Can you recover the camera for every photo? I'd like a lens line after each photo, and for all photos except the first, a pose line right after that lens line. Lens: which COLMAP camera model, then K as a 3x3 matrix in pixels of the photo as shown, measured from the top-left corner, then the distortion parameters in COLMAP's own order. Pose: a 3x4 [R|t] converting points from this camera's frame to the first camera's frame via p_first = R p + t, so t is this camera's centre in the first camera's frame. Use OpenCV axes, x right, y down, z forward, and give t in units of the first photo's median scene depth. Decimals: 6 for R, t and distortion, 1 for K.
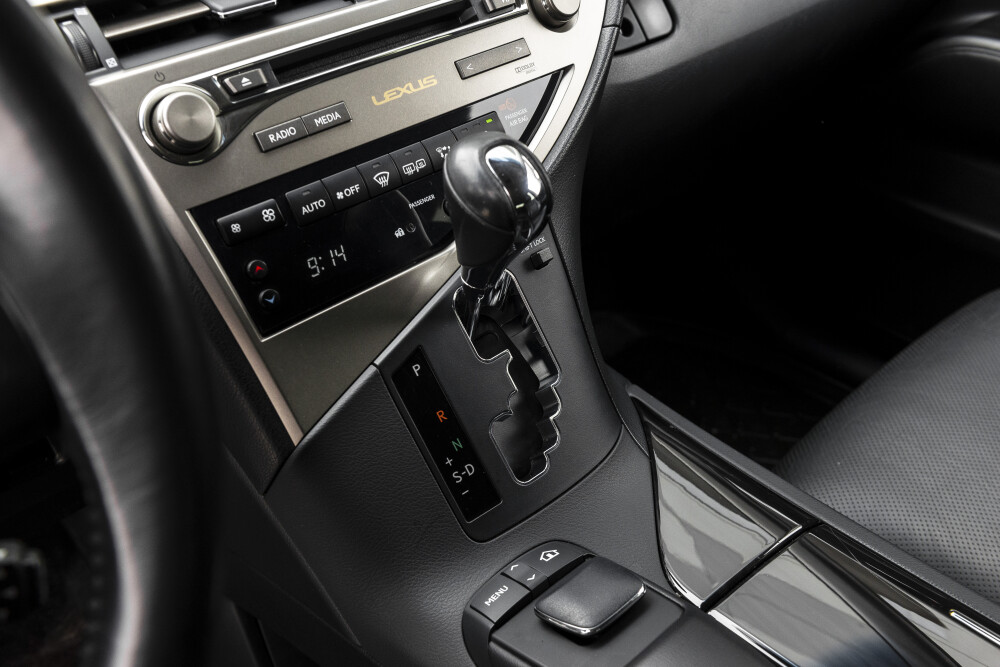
lens RADIAL K [[986.9, 0, 499.5], [0, 986.9, 333.4], [0, 0, 1]] dist [-0.016569, 0.000000]
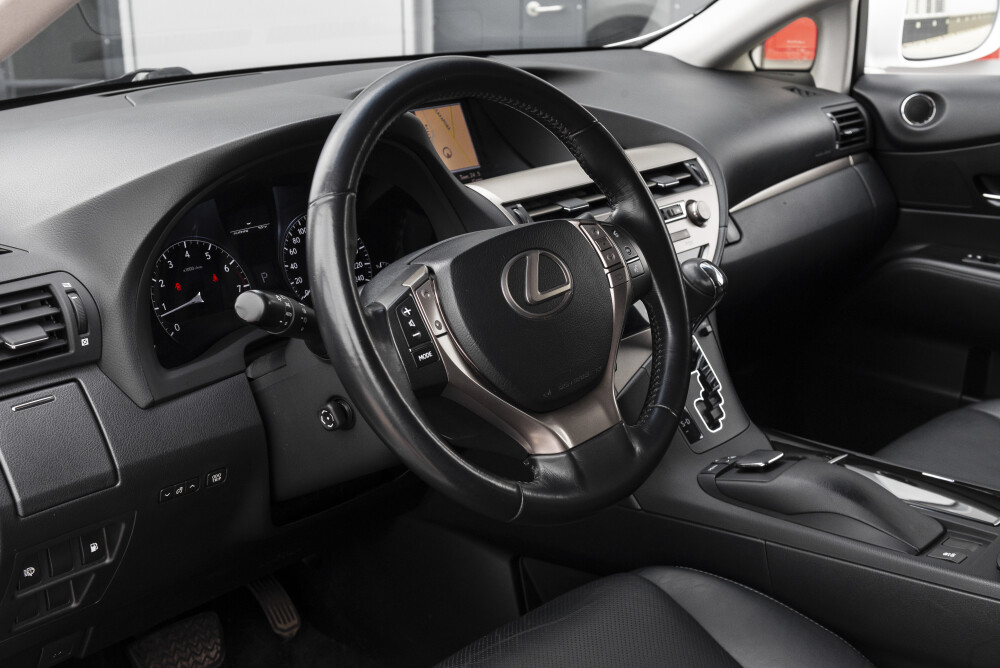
lens RADIAL K [[1316.0, 0, 500.0], [0, 1316.0, 334.5], [0, 0, 1]] dist [-0.024471, 0.000000]
pose [[0.994869, -0.002322, 0.101146, -0.609451], [0.033099, 0.952191, -0.303706, 0.687012], [-0.095605, 0.305495, 0.947382, -1.396030]]
